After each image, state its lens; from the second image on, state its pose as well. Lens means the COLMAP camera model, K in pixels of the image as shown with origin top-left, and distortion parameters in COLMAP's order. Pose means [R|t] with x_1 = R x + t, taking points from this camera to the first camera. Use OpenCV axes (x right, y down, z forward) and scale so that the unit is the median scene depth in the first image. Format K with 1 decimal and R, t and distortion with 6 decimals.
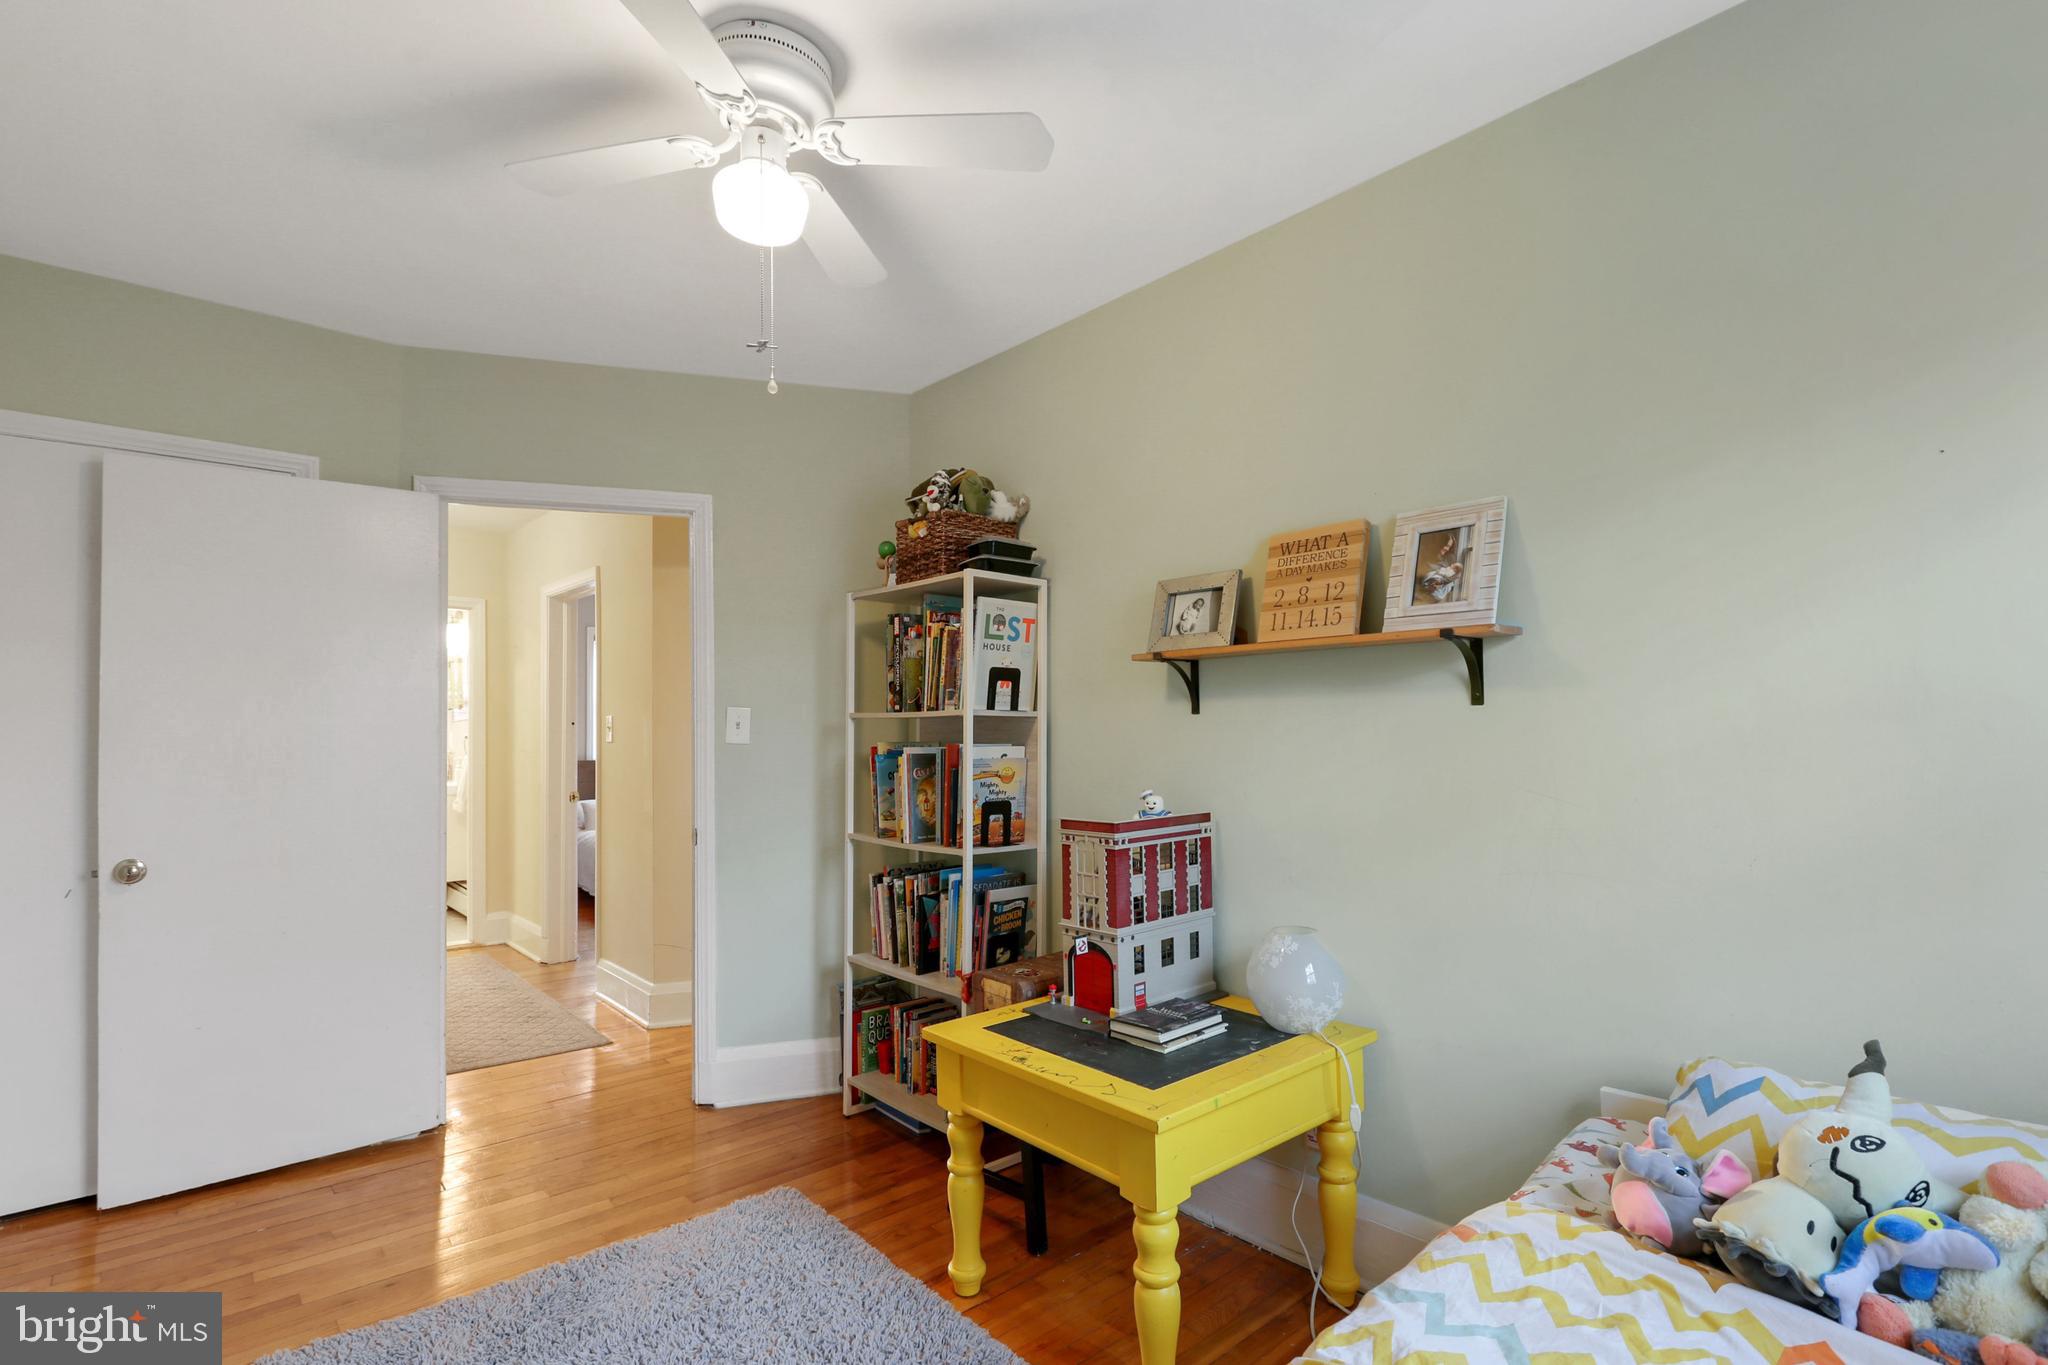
lens RADIAL K [[971.7, 0, 1022.6], [0, 971.7, 722.3], [0, 0, 1]] dist [-0.000304, -0.000040]
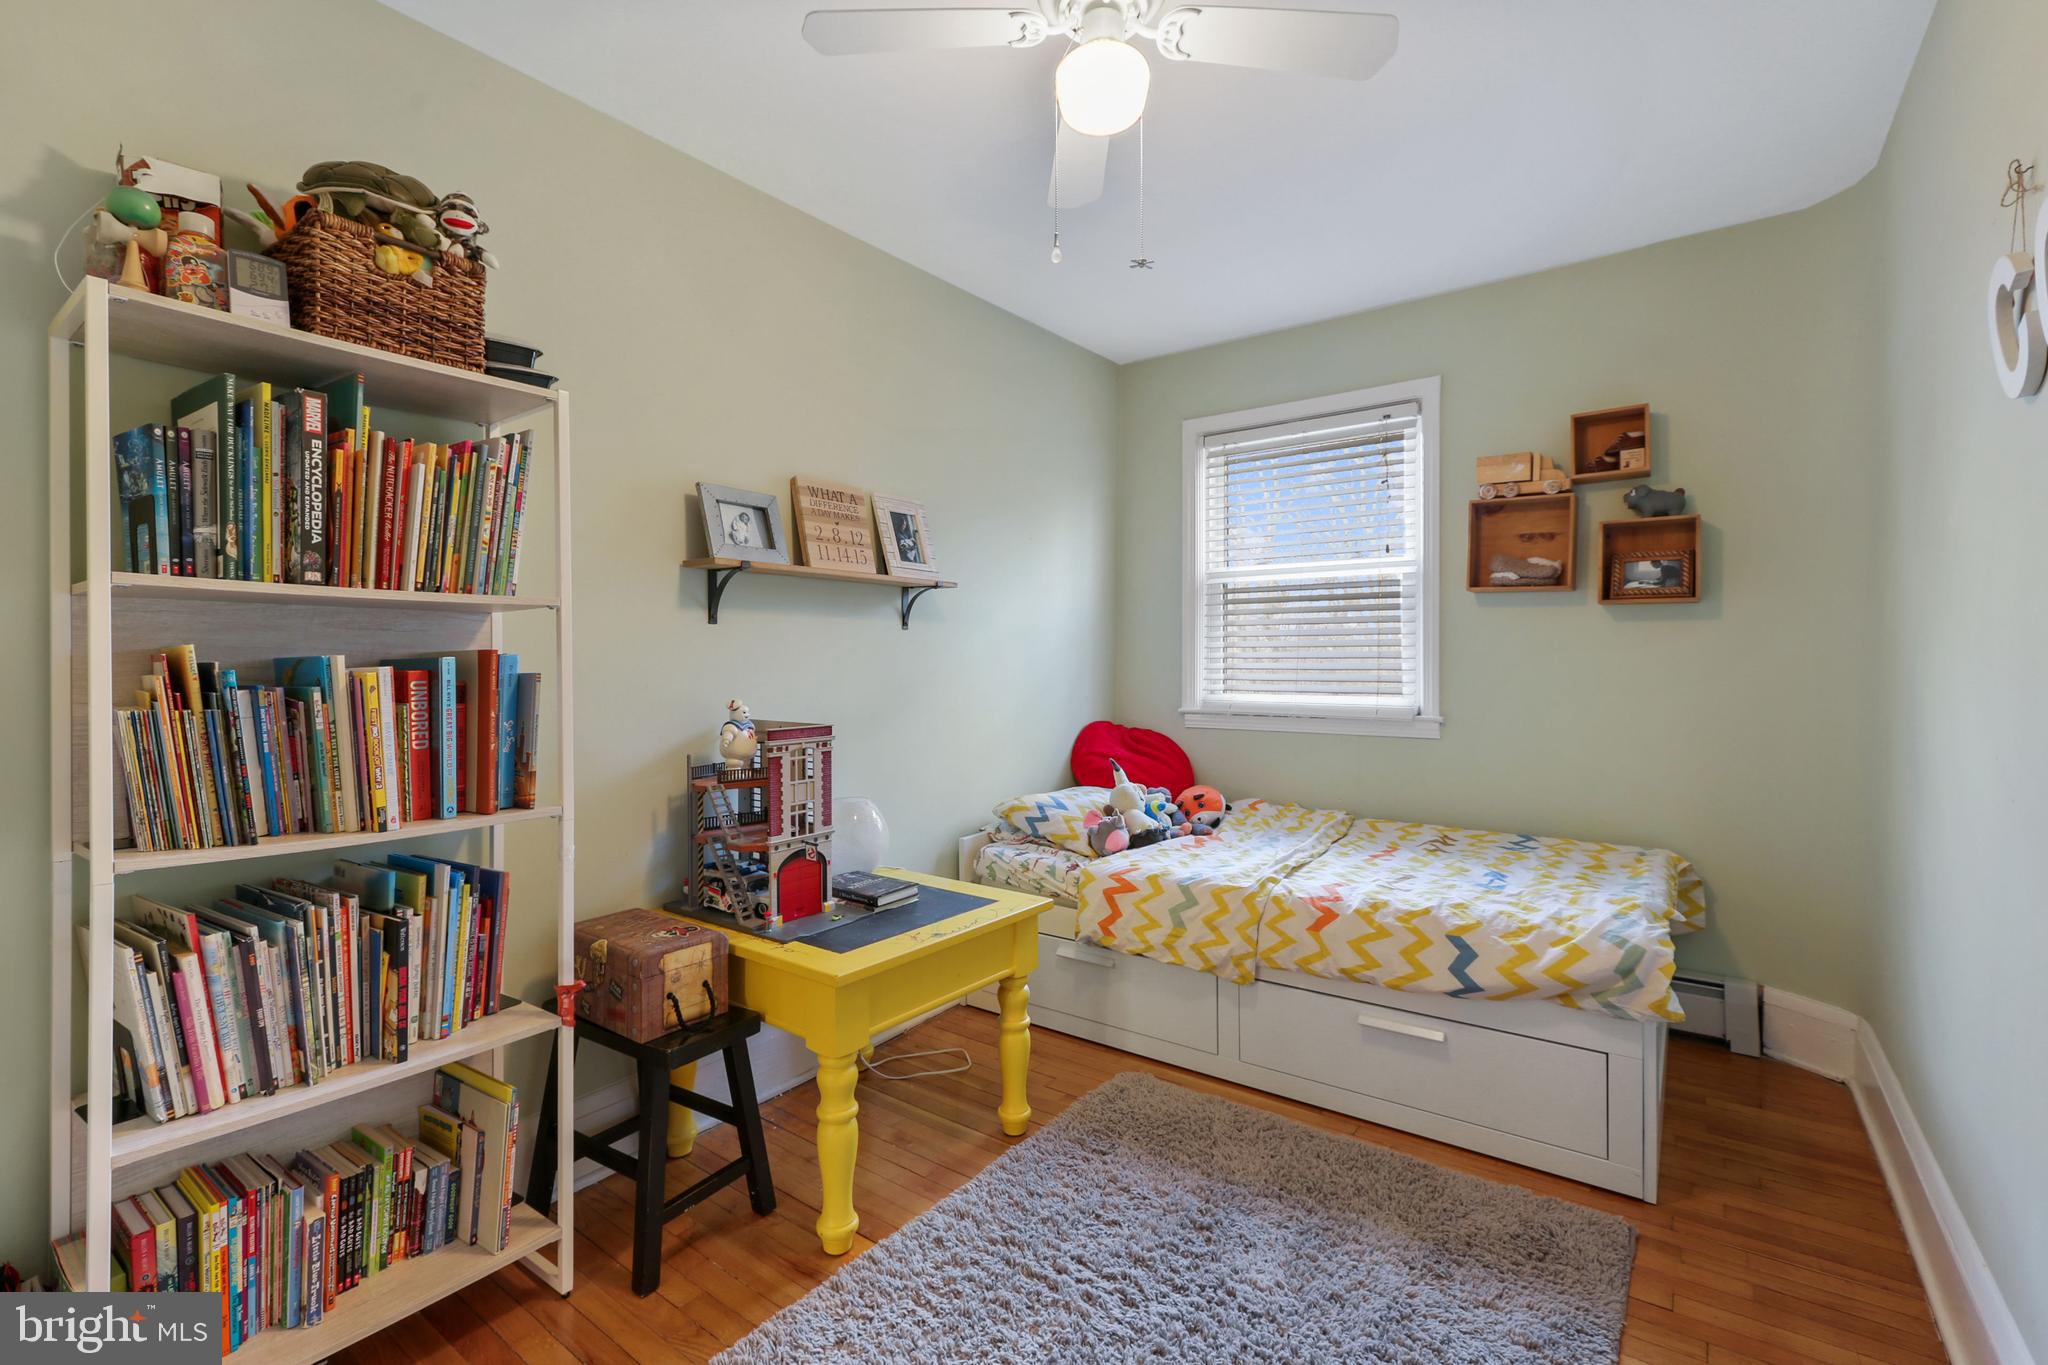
lens RADIAL K [[955.2, 0, 1022.0], [0, 955.2, 680.1], [0, 0, 1]] dist [-0.000401, -0.000181]
pose [[-0.217963, -0.003247, 0.975952, -0.929577], [-0.000054, 0.999995, 0.003315, 0.049996], [-0.975957, 0.000669, -0.217962, 0.994690]]
